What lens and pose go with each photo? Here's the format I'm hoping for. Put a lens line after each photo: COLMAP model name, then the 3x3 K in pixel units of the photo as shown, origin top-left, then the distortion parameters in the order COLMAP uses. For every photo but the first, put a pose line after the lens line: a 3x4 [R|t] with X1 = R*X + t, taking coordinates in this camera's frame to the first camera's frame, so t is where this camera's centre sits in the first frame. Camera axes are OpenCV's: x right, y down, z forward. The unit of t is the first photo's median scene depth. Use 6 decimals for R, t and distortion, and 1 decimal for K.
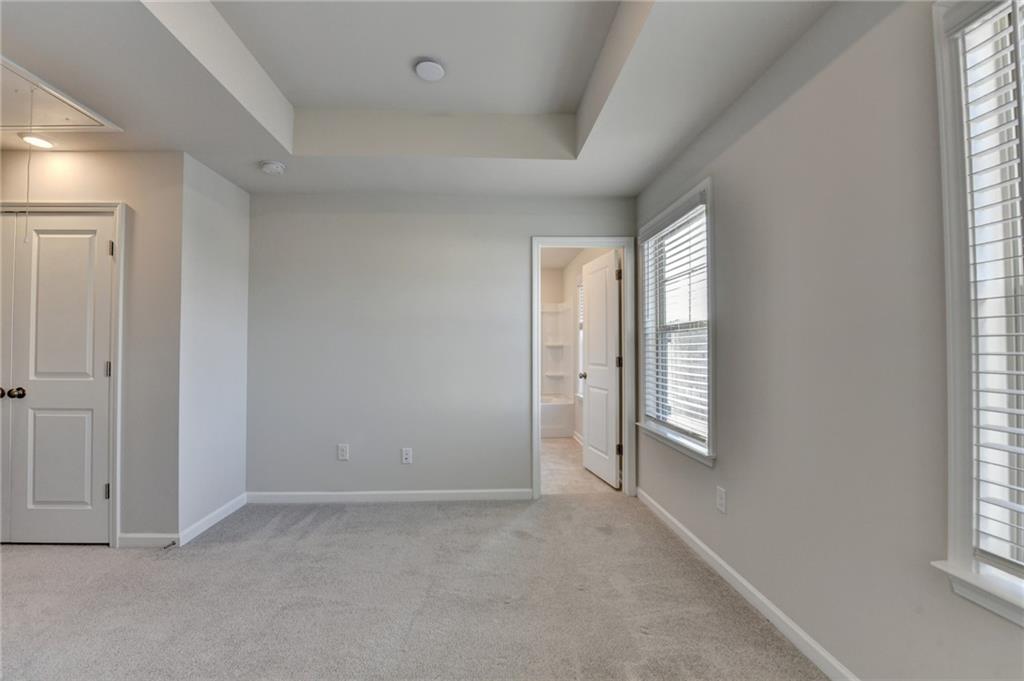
lens RADIAL K [[411.6, 0, 502.6], [0, 411.6, 342.5], [0, 0, 1]] dist [-0.014252, -0.003006]
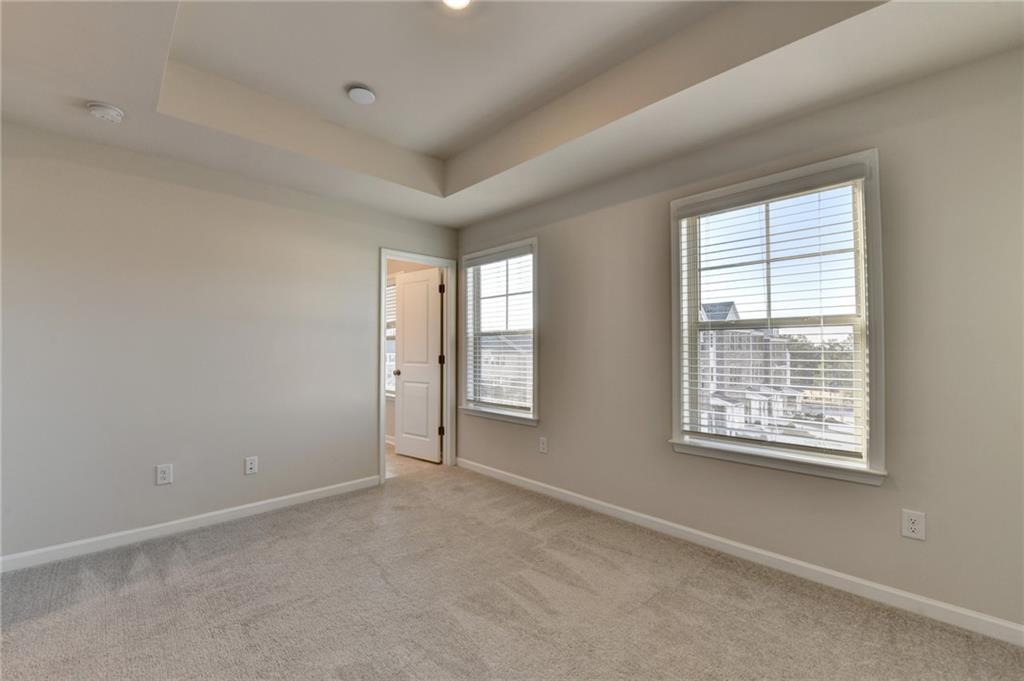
lens RADIAL K [[411.6, 0, 502.6], [0, 411.6, 342.5], [0, 0, 1]] dist [-0.014252, -0.003006]
pose [[0.755673, 0.010814, 0.654859, -0.427239], [-0.008937, 0.999941, -0.006199, 0.002663], [-0.654888, -0.001168, 0.755725, -0.057207]]
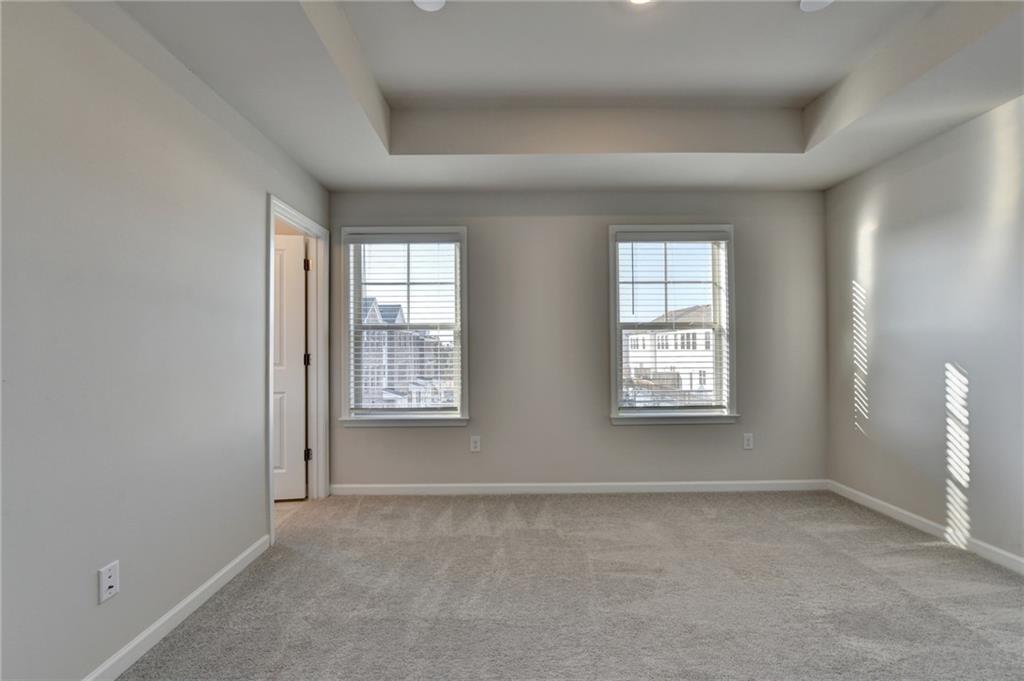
lens RADIAL K [[411.6, 0, 502.6], [0, 411.6, 342.5], [0, 0, 1]] dist [-0.014252, -0.003006]
pose [[0.050963, 0.010569, 0.998645, -0.680663], [-0.007164, 0.999922, -0.010217, 0.017045], [-0.998675, -0.006633, 0.051034, 0.573292]]
